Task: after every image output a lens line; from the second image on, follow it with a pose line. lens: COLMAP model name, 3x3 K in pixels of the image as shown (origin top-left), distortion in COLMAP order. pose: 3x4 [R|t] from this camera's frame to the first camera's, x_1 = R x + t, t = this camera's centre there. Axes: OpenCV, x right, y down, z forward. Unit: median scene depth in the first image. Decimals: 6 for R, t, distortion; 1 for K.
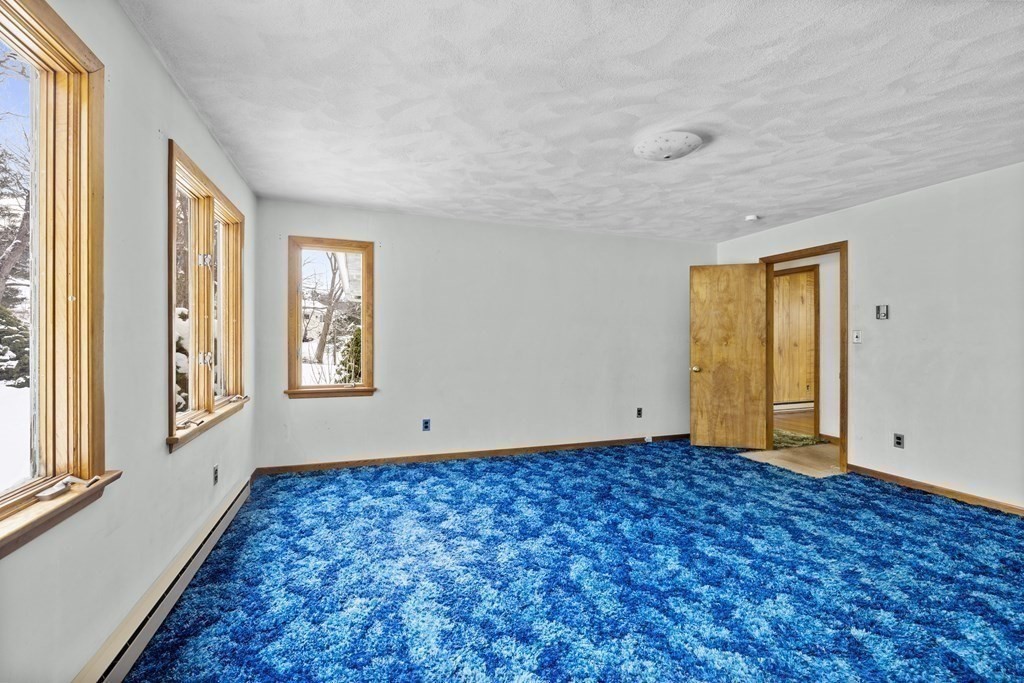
lens RADIAL K [[445.3, 0, 512.9], [0, 445.3, 340.9], [0, 0, 1]] dist [0.000676, 0.000204]
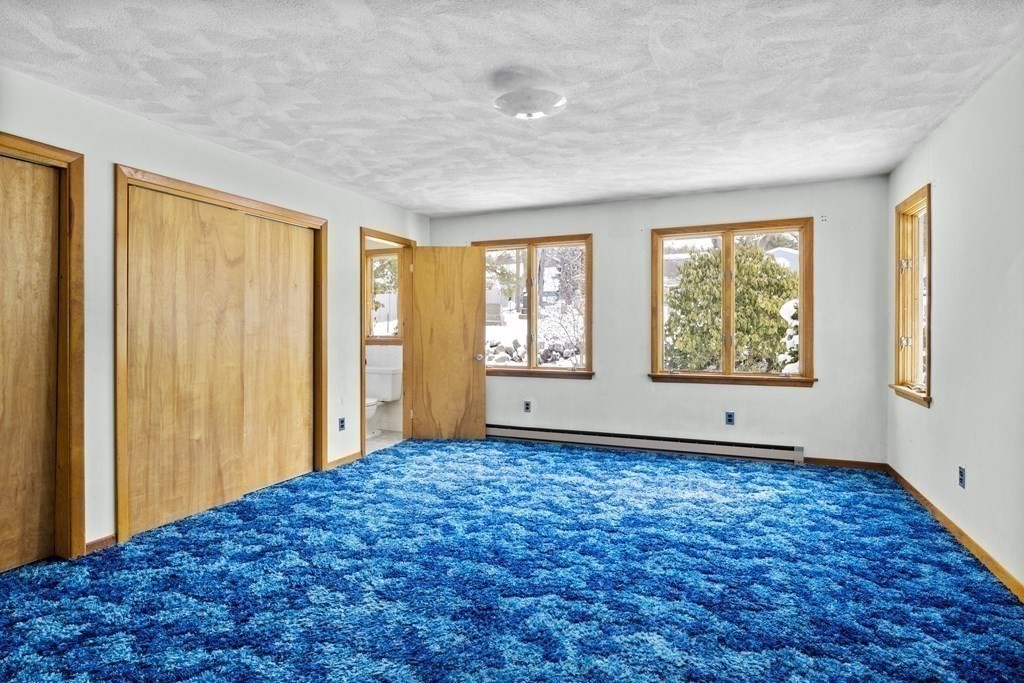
lens RADIAL K [[521.7, 0, 512.5], [0, 521.7, 328.1], [0, 0, 1]] dist [0.000055, 0.000066]
pose [[-0.681495, 0.000475, -0.731823, 0.873555], [-0.003373, 0.999987, 0.003790, -0.006436], [0.731815, 0.005052, -0.681485, 1.297006]]
